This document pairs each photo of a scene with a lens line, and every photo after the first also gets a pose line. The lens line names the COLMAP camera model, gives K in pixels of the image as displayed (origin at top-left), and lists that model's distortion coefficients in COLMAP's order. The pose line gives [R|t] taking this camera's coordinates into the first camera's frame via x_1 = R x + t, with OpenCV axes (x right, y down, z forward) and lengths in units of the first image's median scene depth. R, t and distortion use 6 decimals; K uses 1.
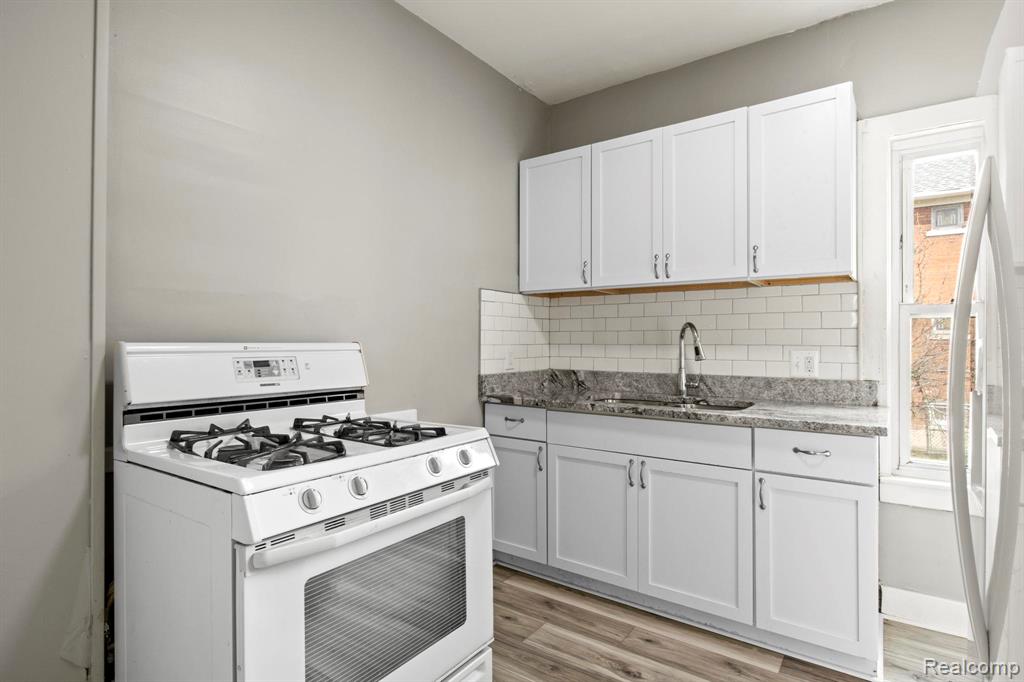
lens RADIAL K [[513.8, 0, 500.2], [0, 513.8, 337.3], [0, 0, 1]] dist [-0.001705, -0.000079]
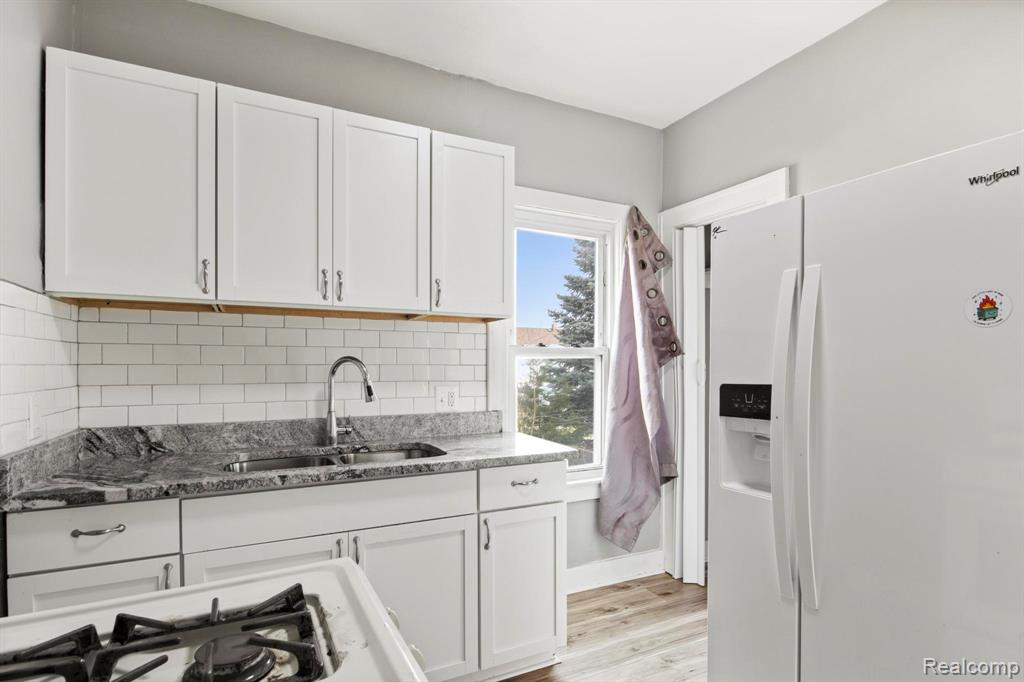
lens RADIAL K [[534.5, 0, 512.7], [0, 534.5, 369.6], [0, 0, 1]] dist [0.001145, 0.000687]
pose [[0.448488, -0.007235, 0.893759, -0.281635], [-0.004687, 0.999934, 0.010446, -0.017335], [-0.893776, -0.008874, 0.448425, 0.362944]]
